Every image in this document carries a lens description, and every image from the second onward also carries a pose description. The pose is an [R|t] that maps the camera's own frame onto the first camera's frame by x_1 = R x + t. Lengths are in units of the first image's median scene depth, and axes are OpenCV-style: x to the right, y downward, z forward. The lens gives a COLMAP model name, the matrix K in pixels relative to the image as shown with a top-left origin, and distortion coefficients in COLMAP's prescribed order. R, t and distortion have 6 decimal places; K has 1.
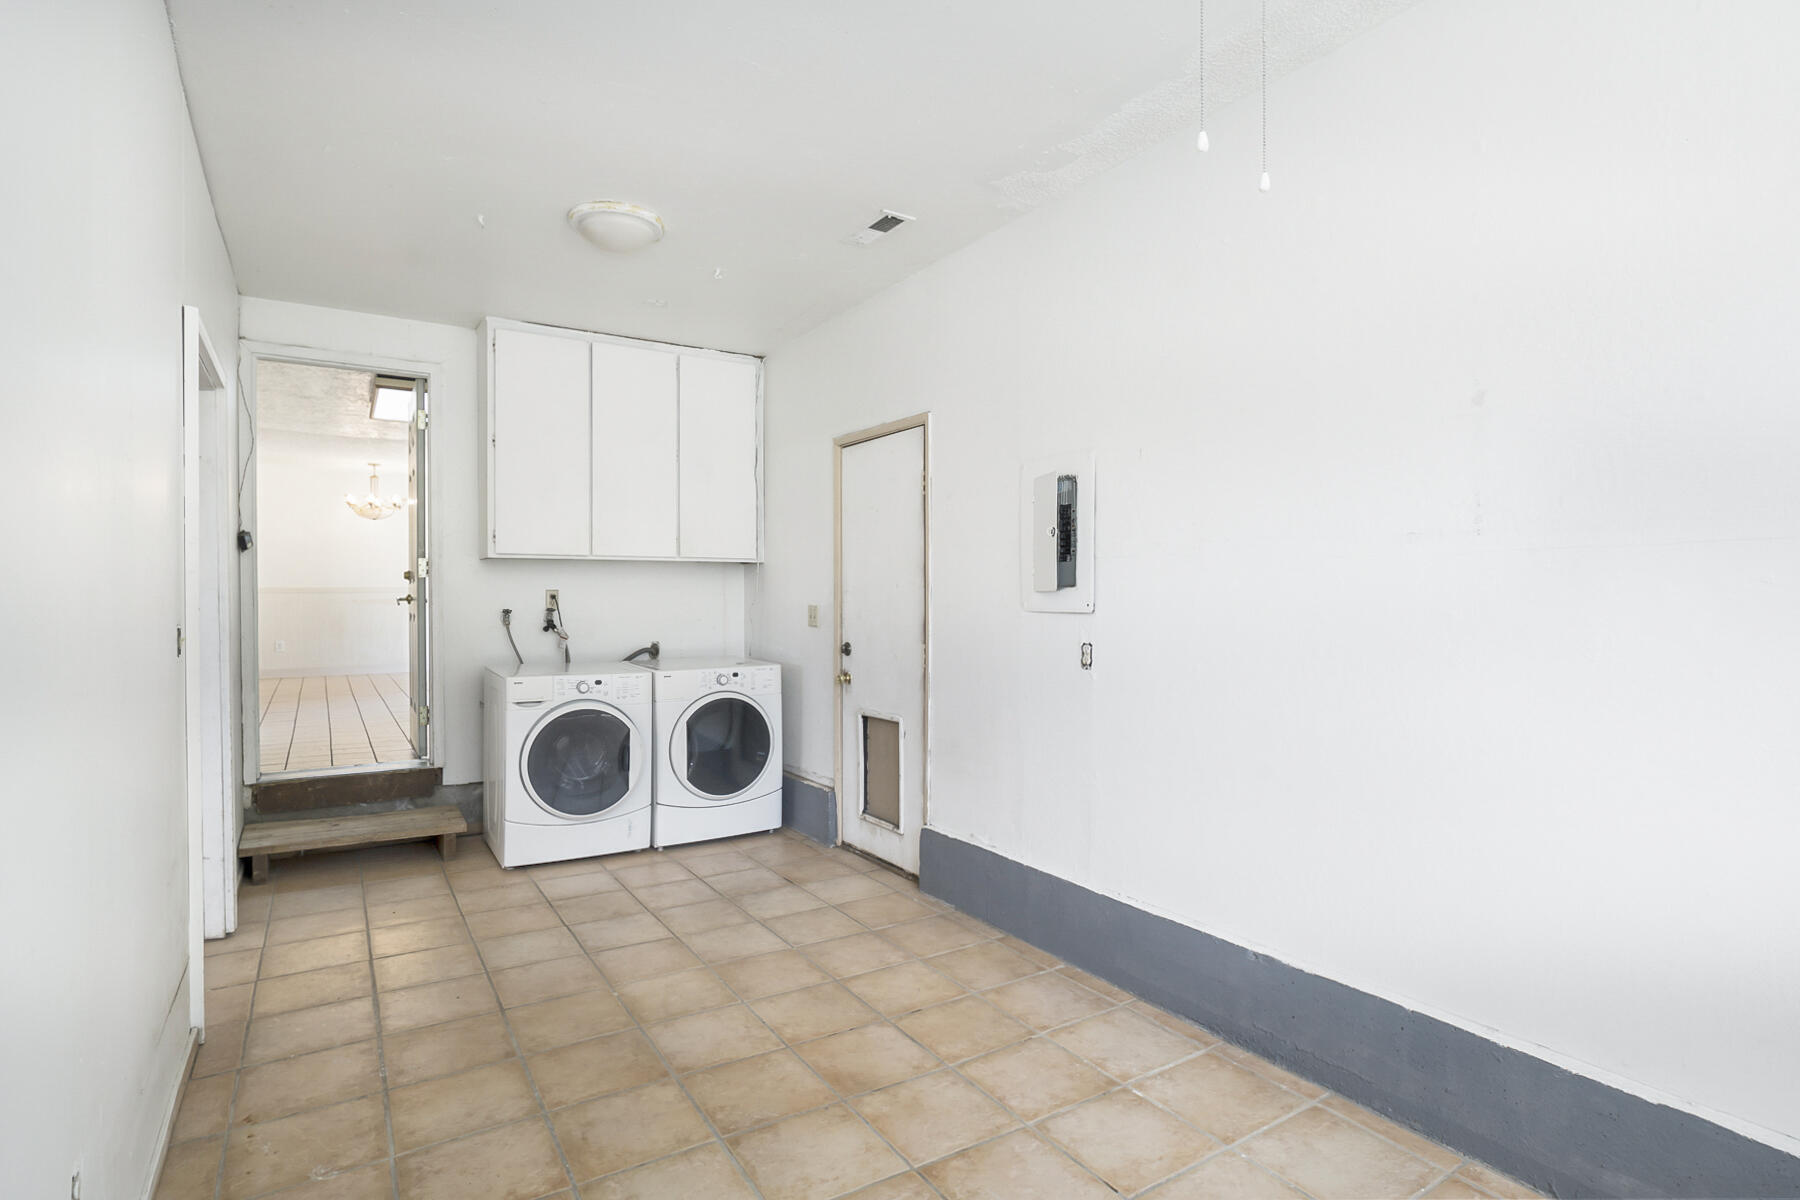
lens RADIAL K [[907.8, 0, 899.7], [0, 907.8, 612.9], [0, 0, 1]] dist [-0.001001, 0.000571]
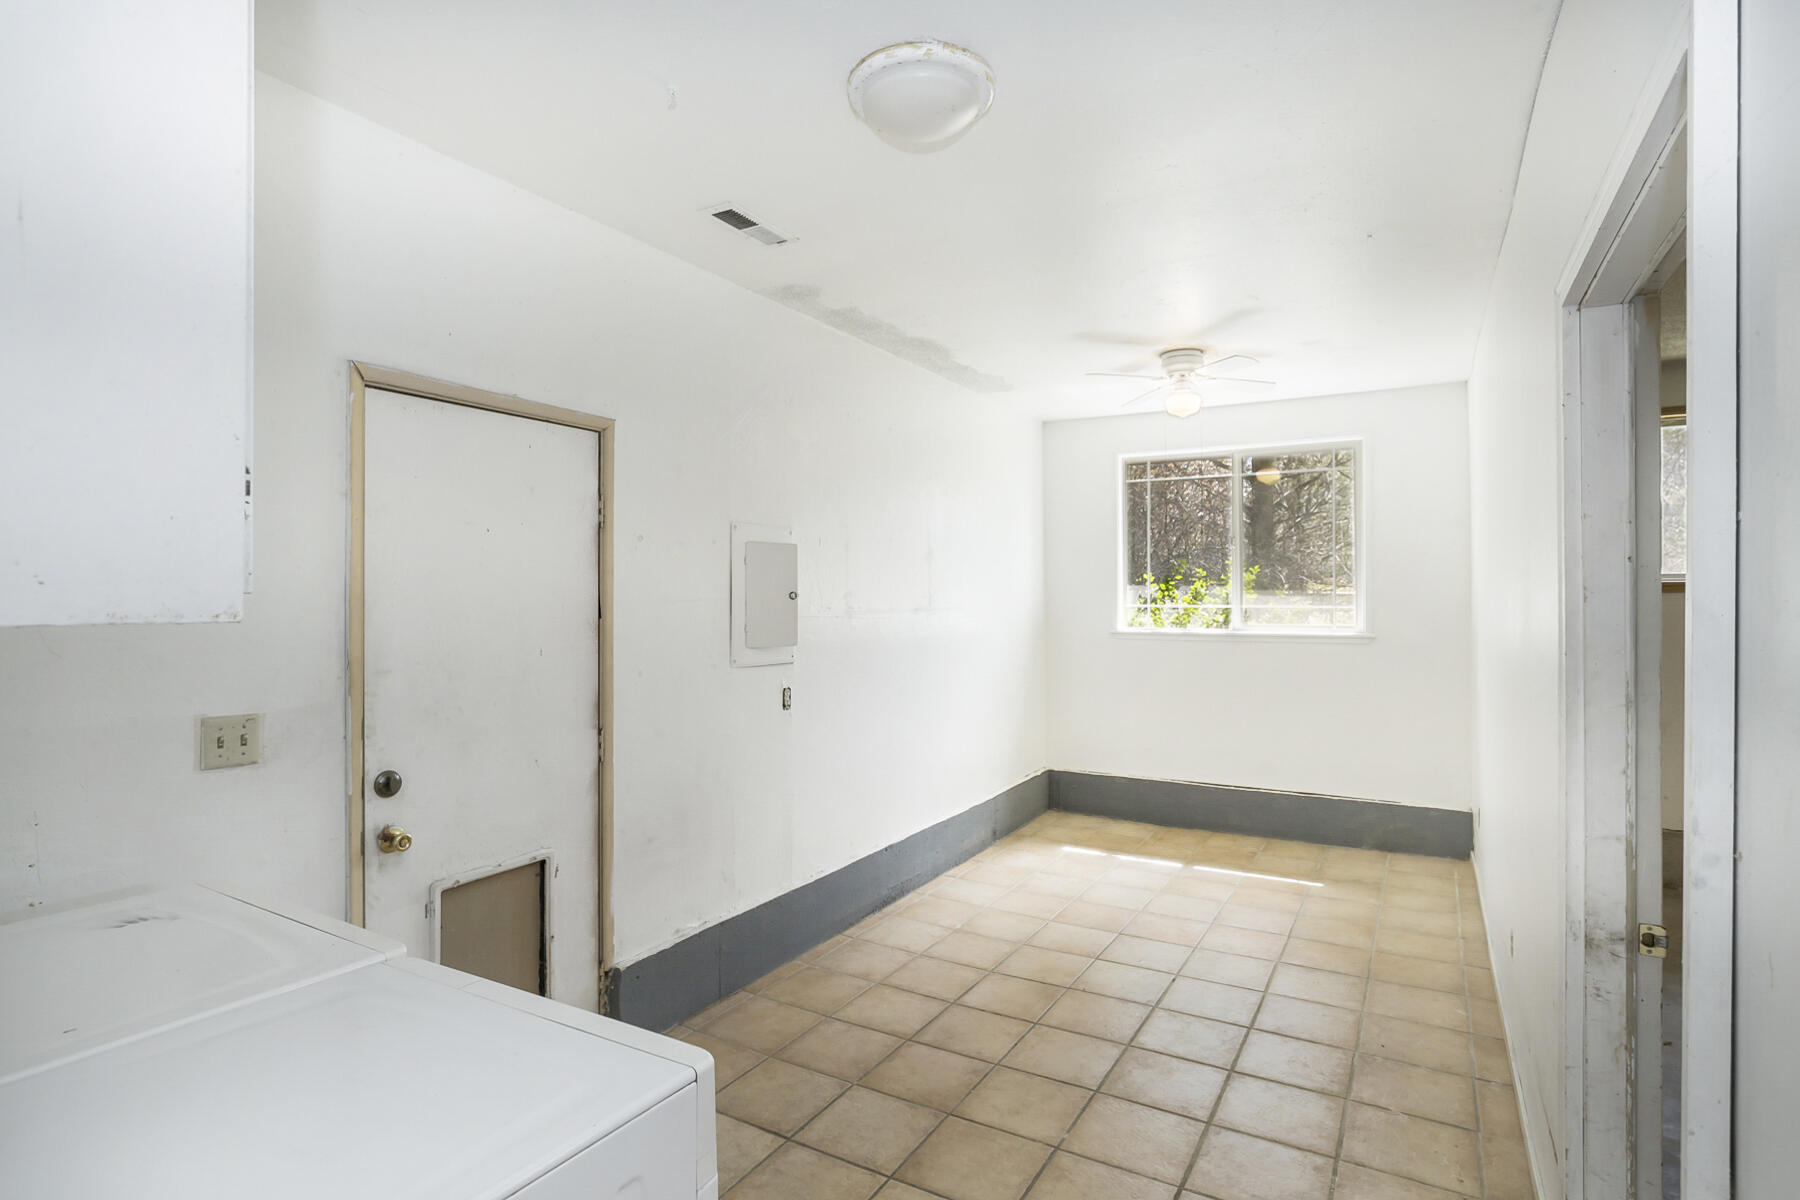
lens RADIAL K [[909.7, 0, 900.0], [0, 909.7, 600.0], [0, 0, 1]] dist [-0.006582, 0.000259]
pose [[-0.458405, 0.000585, 0.888743, -0.928302], [0.020124, 0.999750, 0.009722, -0.090533], [-0.888516, 0.022341, -0.458302, 1.406316]]
